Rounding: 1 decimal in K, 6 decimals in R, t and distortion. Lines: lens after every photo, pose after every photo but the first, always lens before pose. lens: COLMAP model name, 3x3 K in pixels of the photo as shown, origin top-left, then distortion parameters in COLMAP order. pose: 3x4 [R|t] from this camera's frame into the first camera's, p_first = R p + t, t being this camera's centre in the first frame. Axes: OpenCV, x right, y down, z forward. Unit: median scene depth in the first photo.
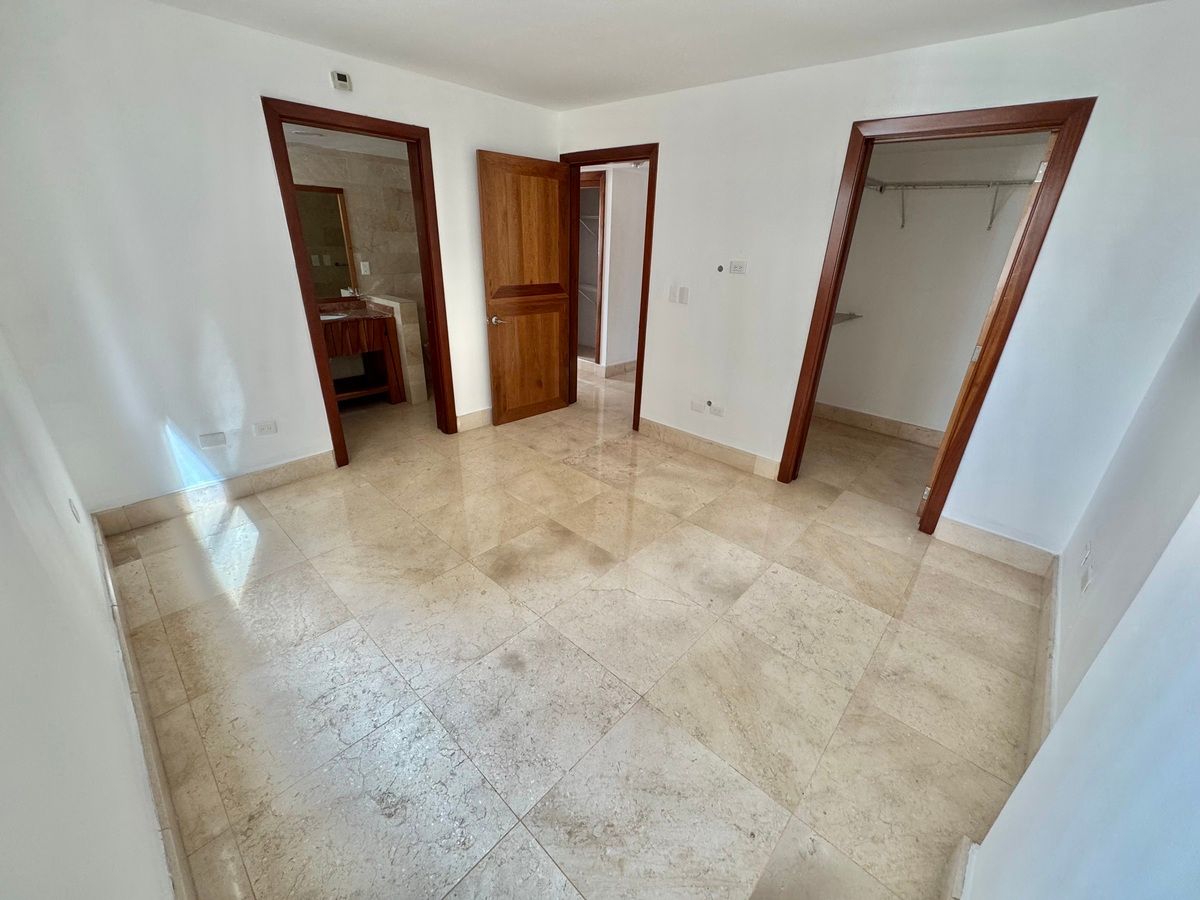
lens RADIAL K [[479.7, 0, 600.8], [0, 479.7, 448.0], [0, 0, 1]] dist [-0.000972, -0.000202]
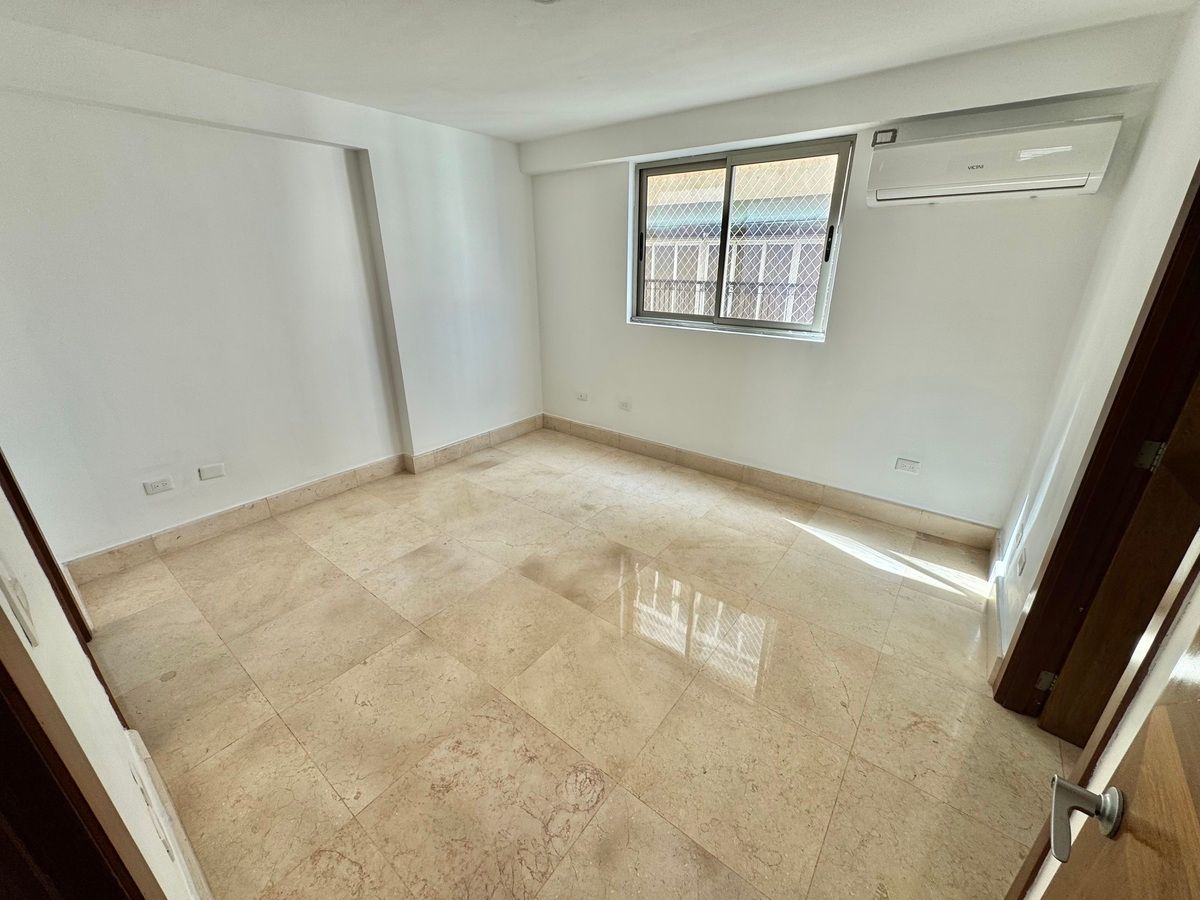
lens RADIAL K [[479.7, 0, 600.8], [0, 479.7, 448.0], [0, 0, 1]] dist [-0.000972, -0.000202]
pose [[-0.995477, -0.003627, -0.094932, -0.047495], [-0.070199, 0.701382, 0.709320, -0.686146], [0.064011, 0.712776, -0.698464, 1.525458]]
